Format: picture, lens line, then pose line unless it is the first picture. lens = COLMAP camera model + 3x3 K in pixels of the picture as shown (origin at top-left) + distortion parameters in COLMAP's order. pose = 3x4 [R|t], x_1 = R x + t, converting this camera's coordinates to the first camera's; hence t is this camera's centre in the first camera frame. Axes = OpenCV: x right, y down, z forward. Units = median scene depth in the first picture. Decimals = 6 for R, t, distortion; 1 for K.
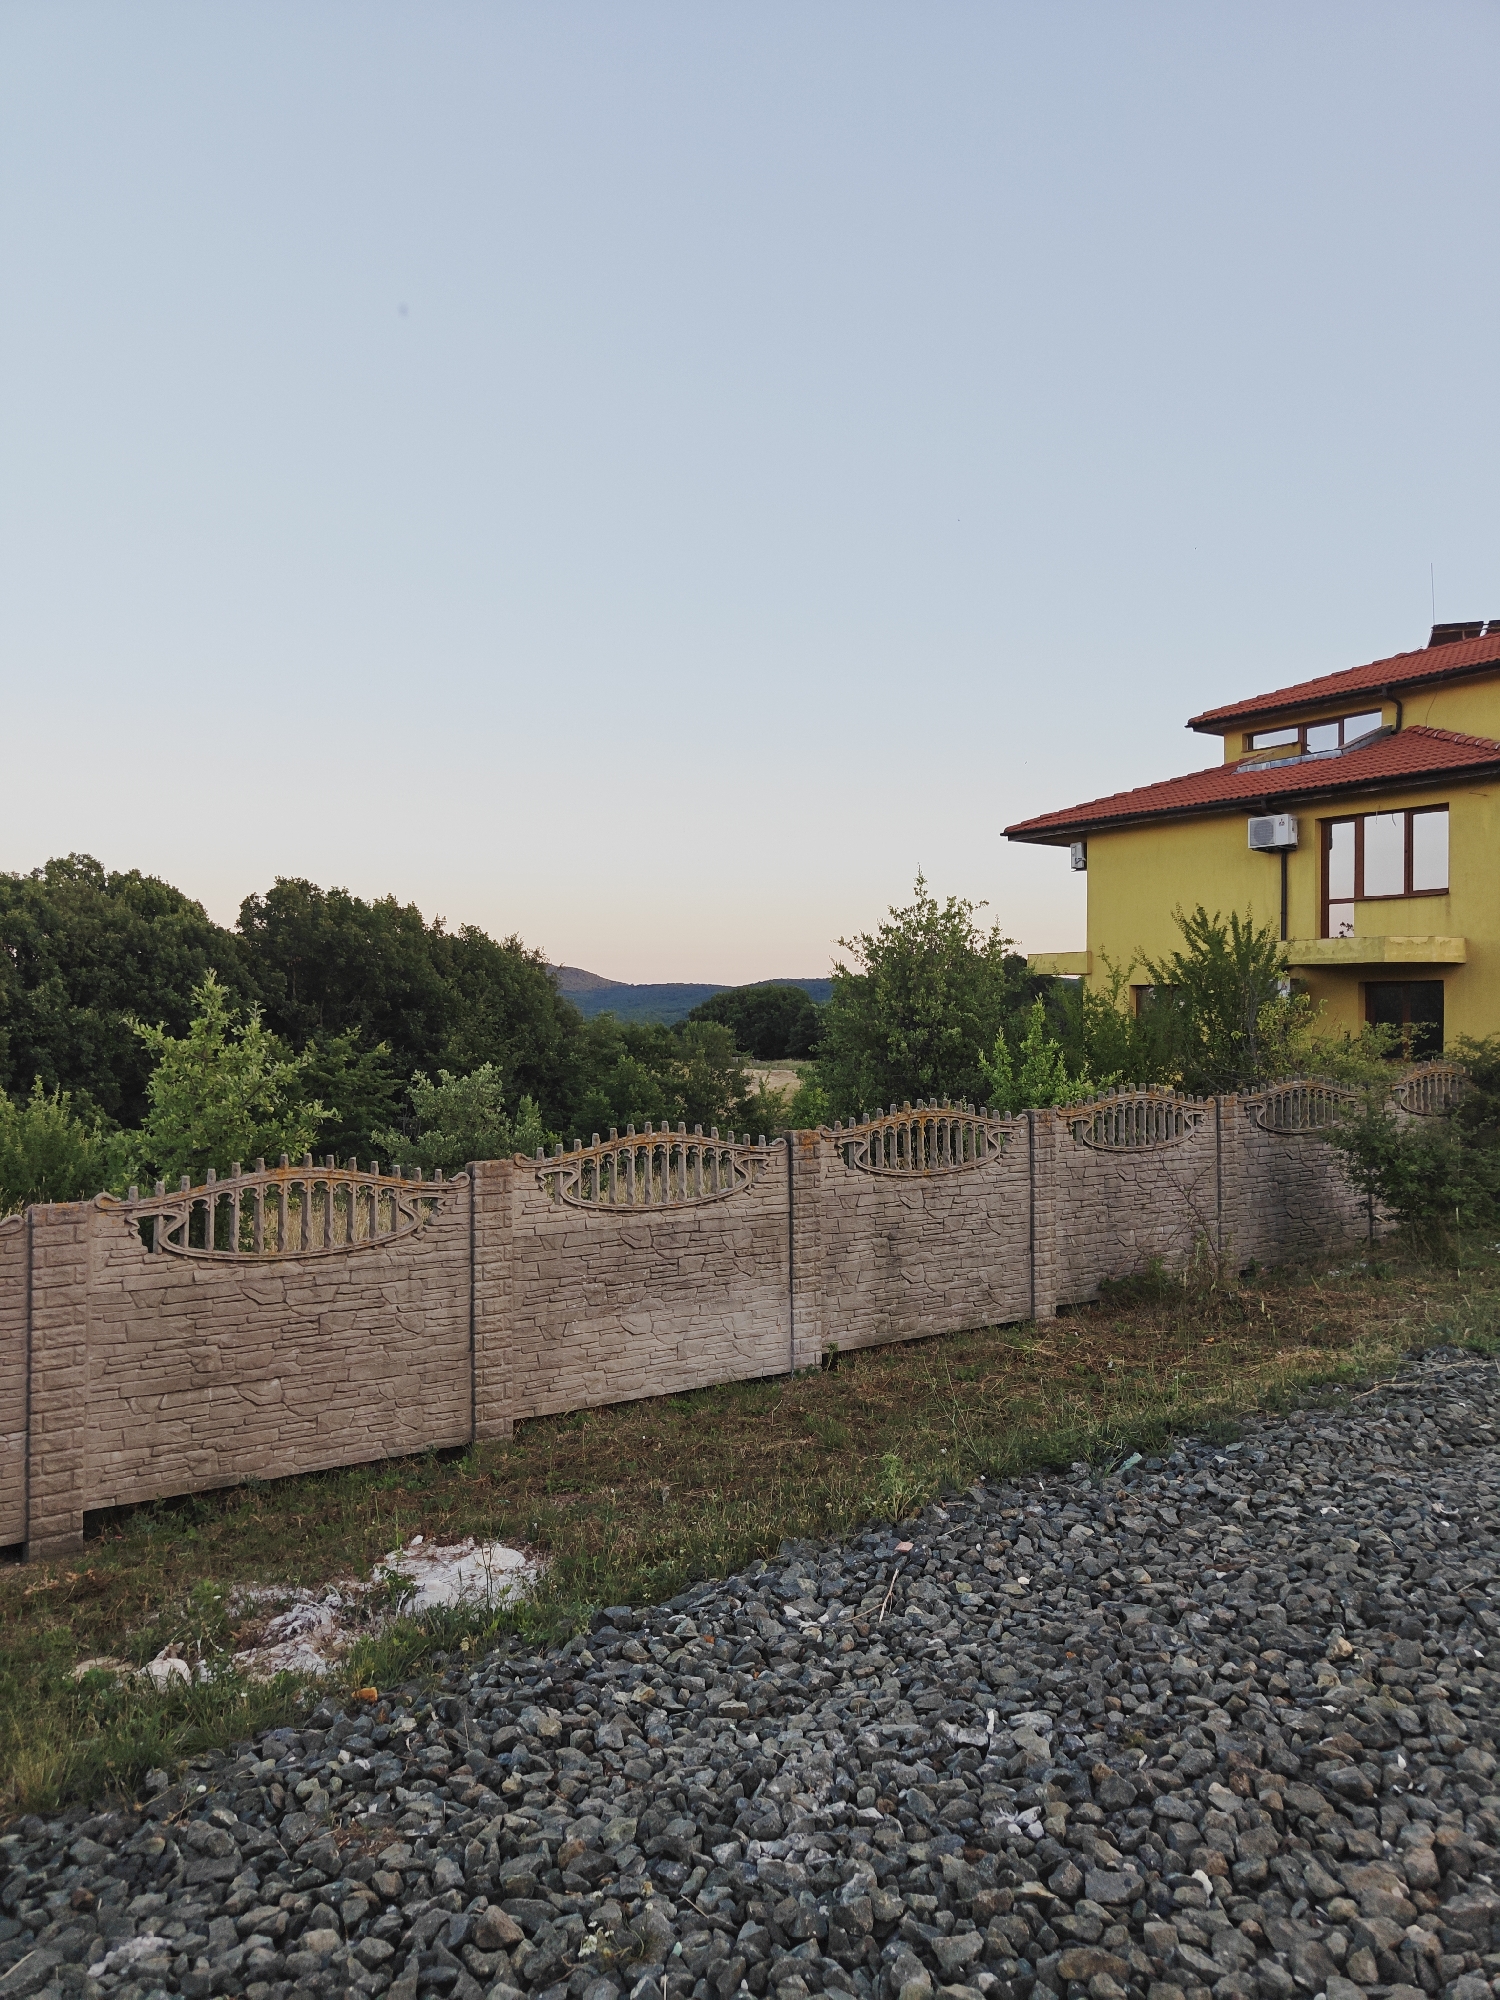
lens RADIAL K [[1423.5, 0, 750.0], [0, 1423.5, 1000.0], [0, 0, 1]] dist [0.038085, -0.038491]
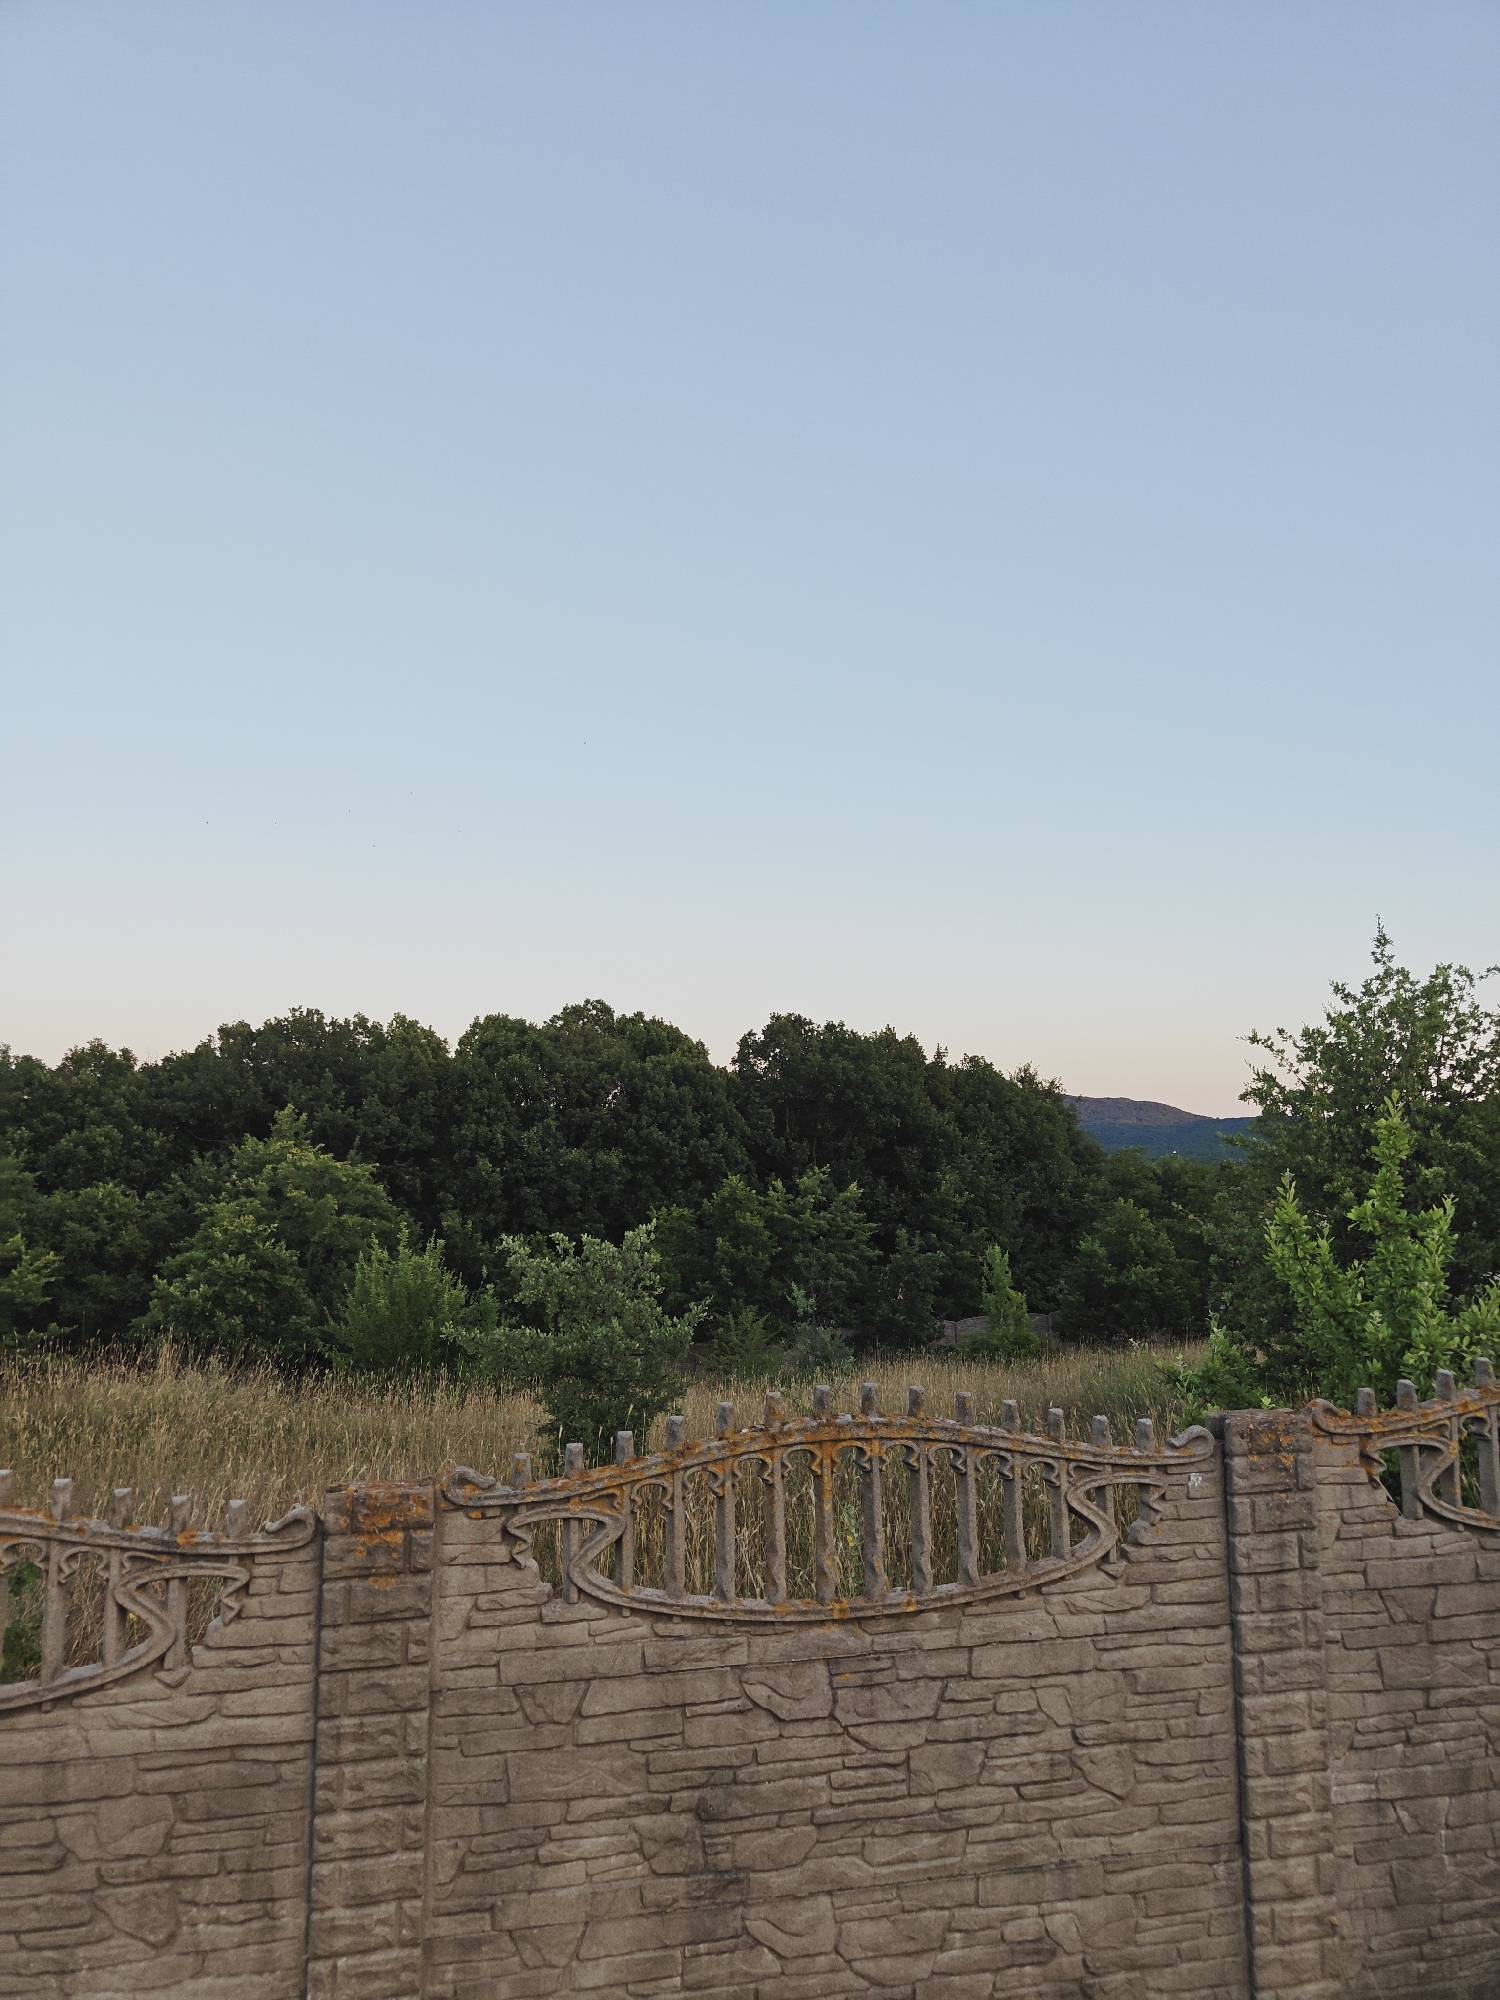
lens RADIAL K [[1423.5, 0, 750.0], [0, 1423.5, 1000.0], [0, 0, 1]] dist [0.038085, -0.038491]
pose [[0.921818, -0.051161, -0.384233, 0.262425], [0.014364, 0.995079, -0.098033, 0.009790], [0.387358, 0.084850, 0.918017, 0.716062]]
